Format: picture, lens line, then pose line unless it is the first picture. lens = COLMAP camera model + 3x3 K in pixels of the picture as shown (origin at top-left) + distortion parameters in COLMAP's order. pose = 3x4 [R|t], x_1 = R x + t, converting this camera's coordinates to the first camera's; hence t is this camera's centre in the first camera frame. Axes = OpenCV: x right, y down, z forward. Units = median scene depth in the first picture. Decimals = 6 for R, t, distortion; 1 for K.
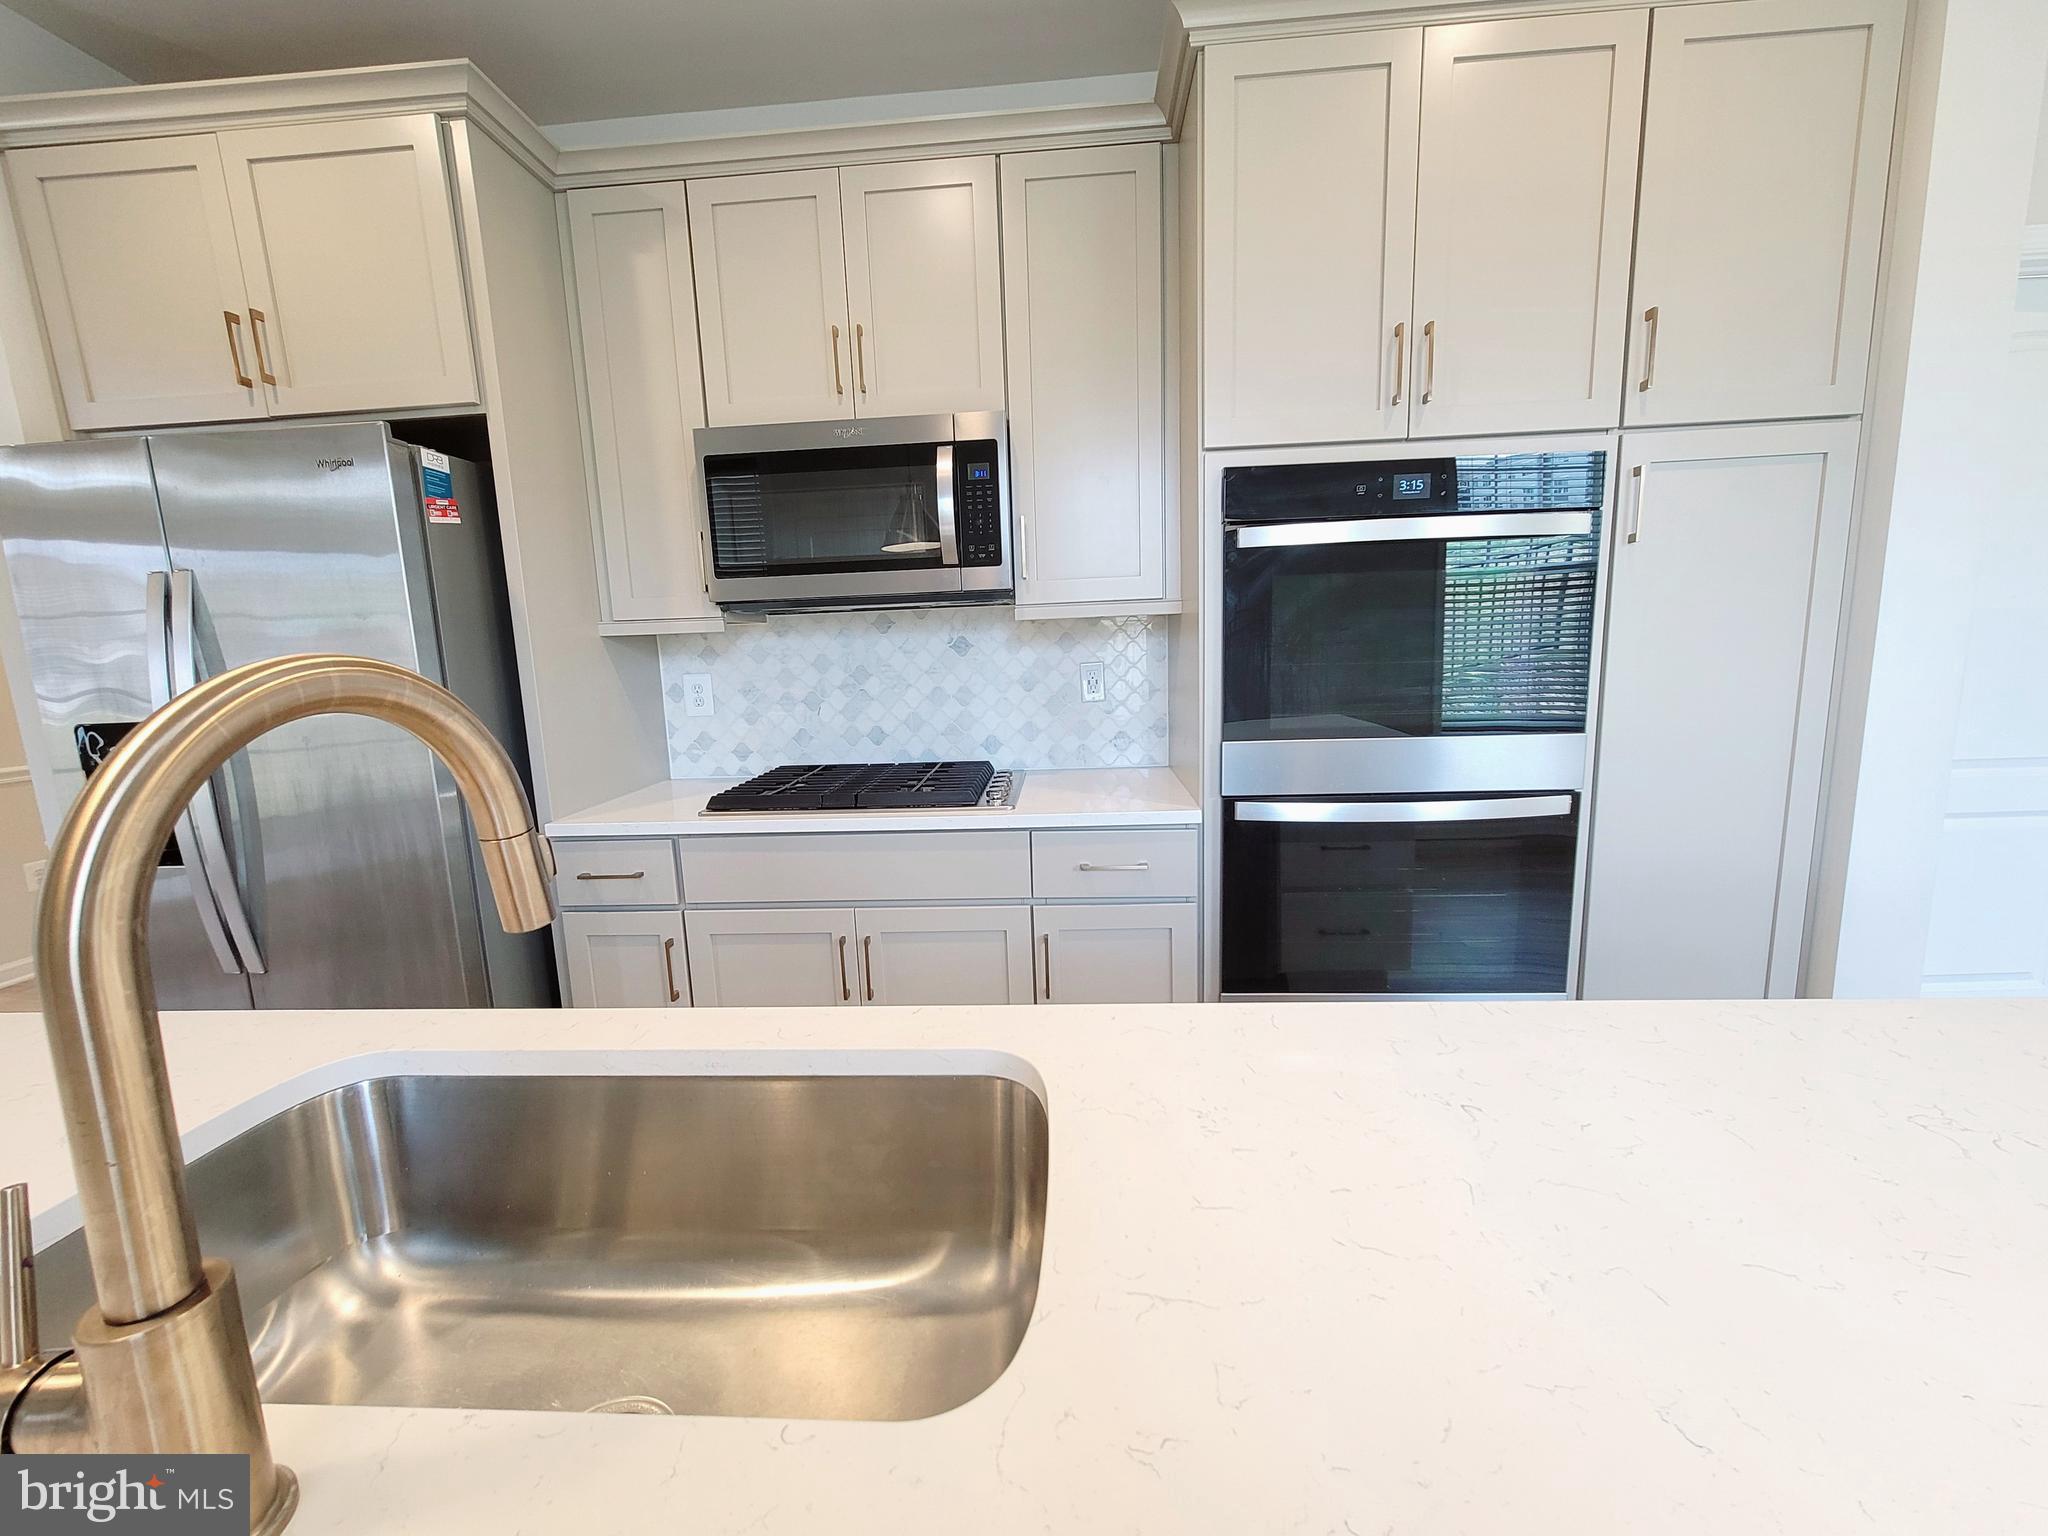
lens RADIAL K [[845.6, 0, 1010.7], [0, 845.6, 771.8], [0, 0, 1]] dist [0.000213, -0.001377]
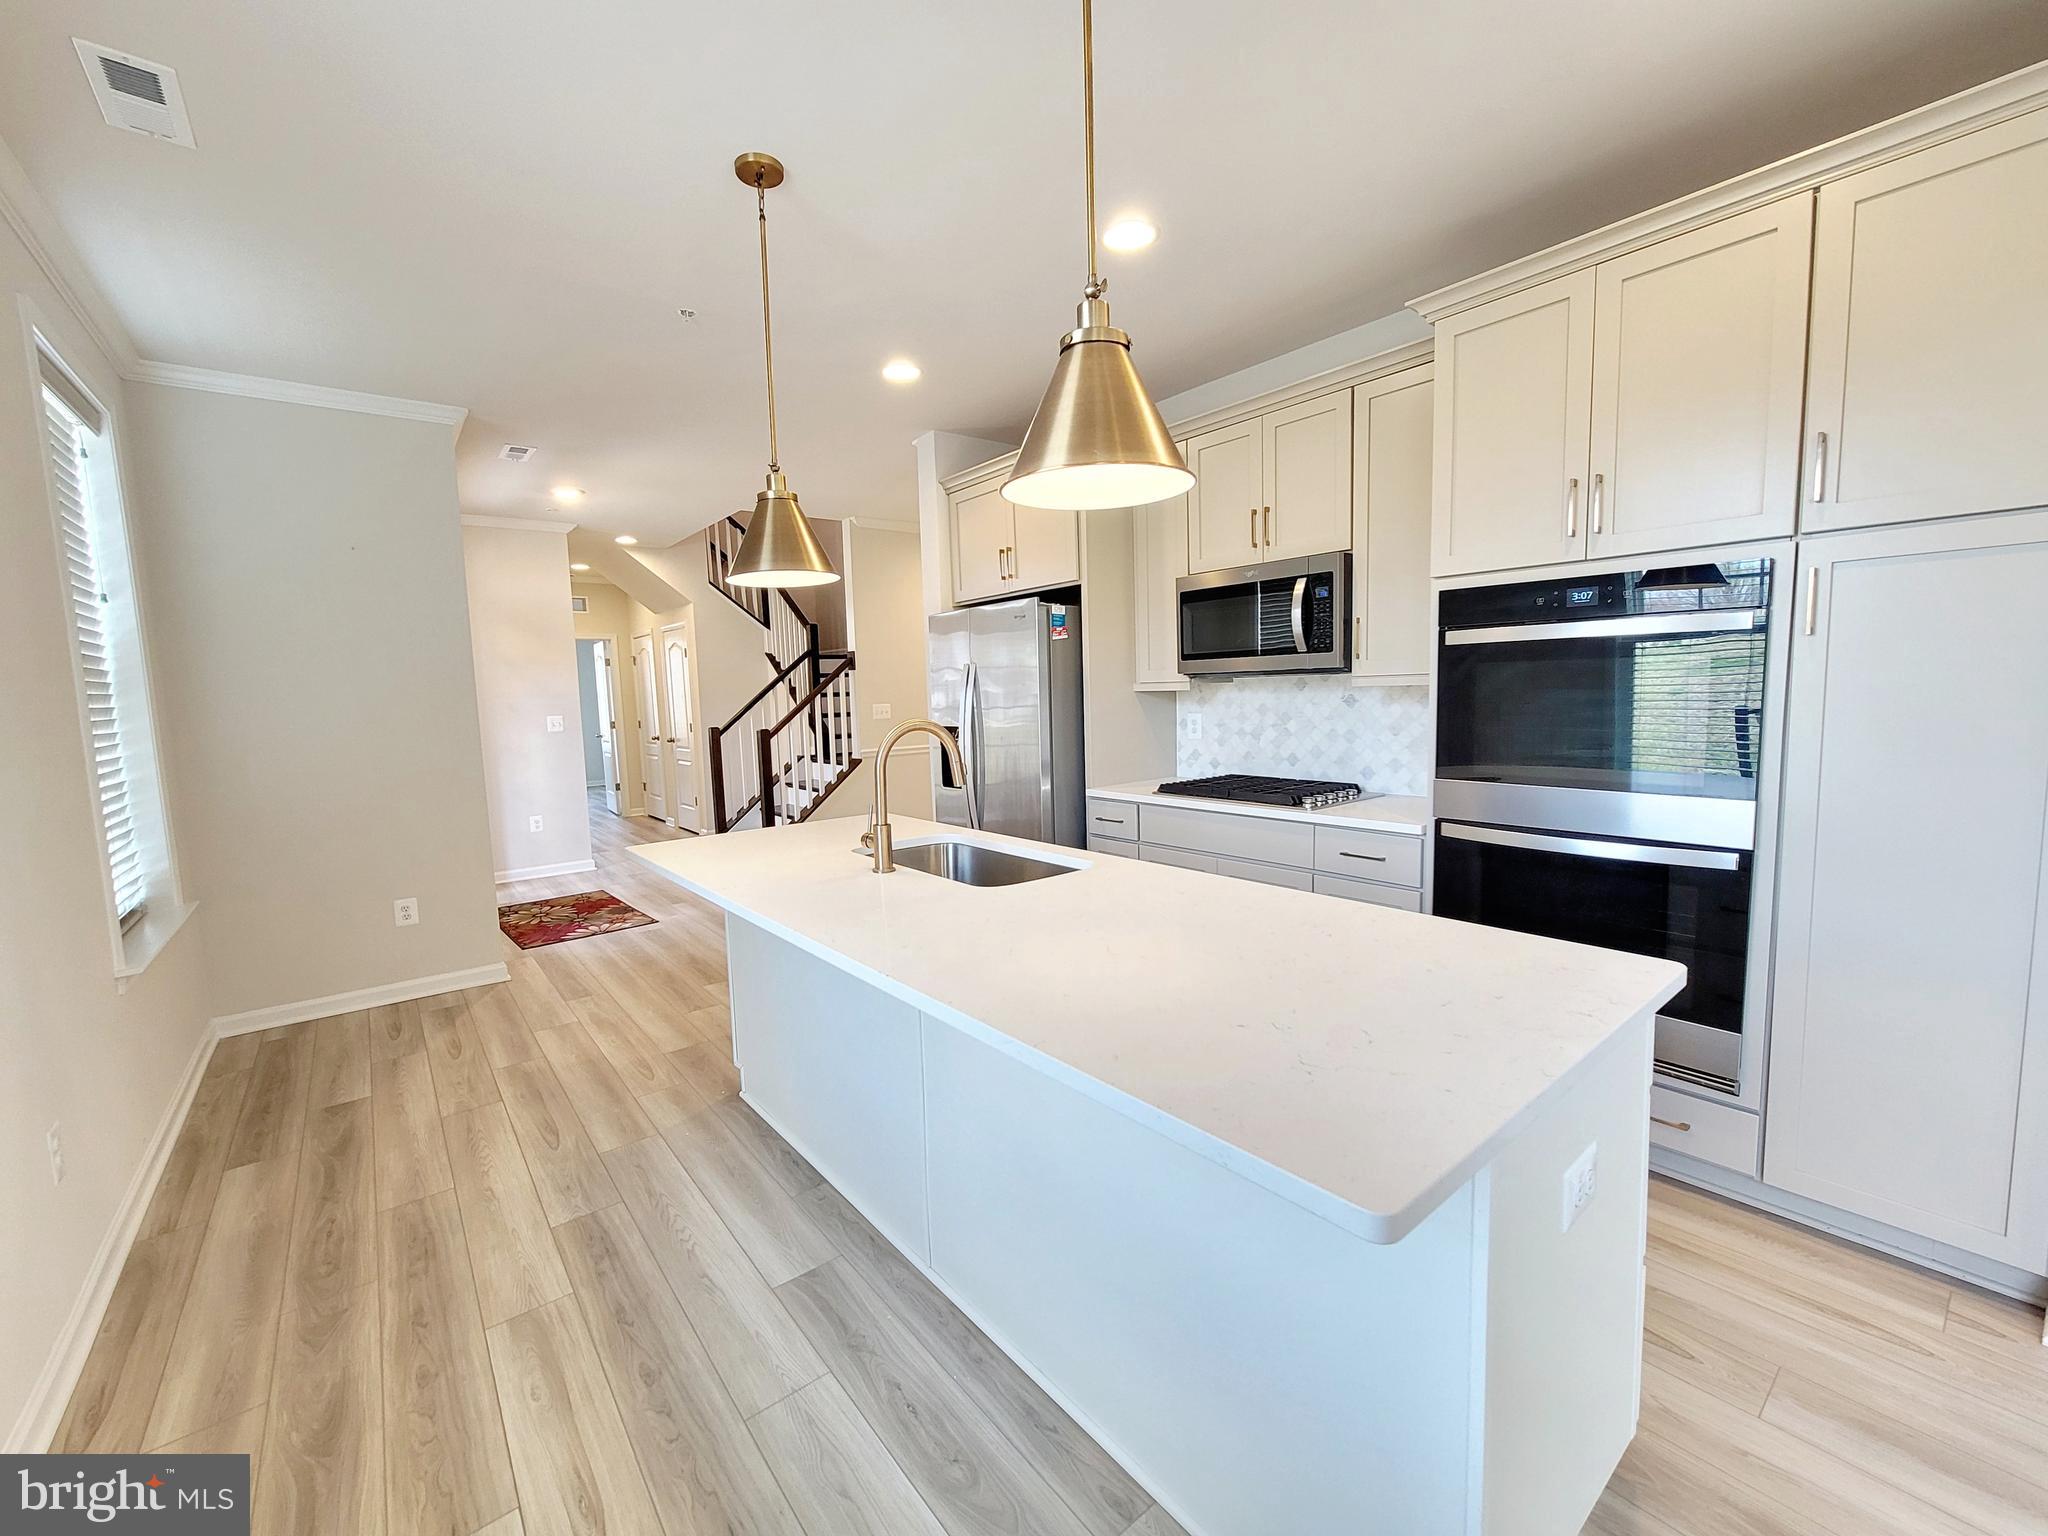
lens RADIAL K [[845.6, 0, 1010.7], [0, 845.6, 771.8], [0, 0, 1]] dist [0.000213, -0.001377]
pose [[0.676005, 0.089658, -0.731422, 0.725822], [-0.109336, 0.993788, 0.020767, 0.001199], [0.728740, 0.065932, 0.681609, -0.439531]]
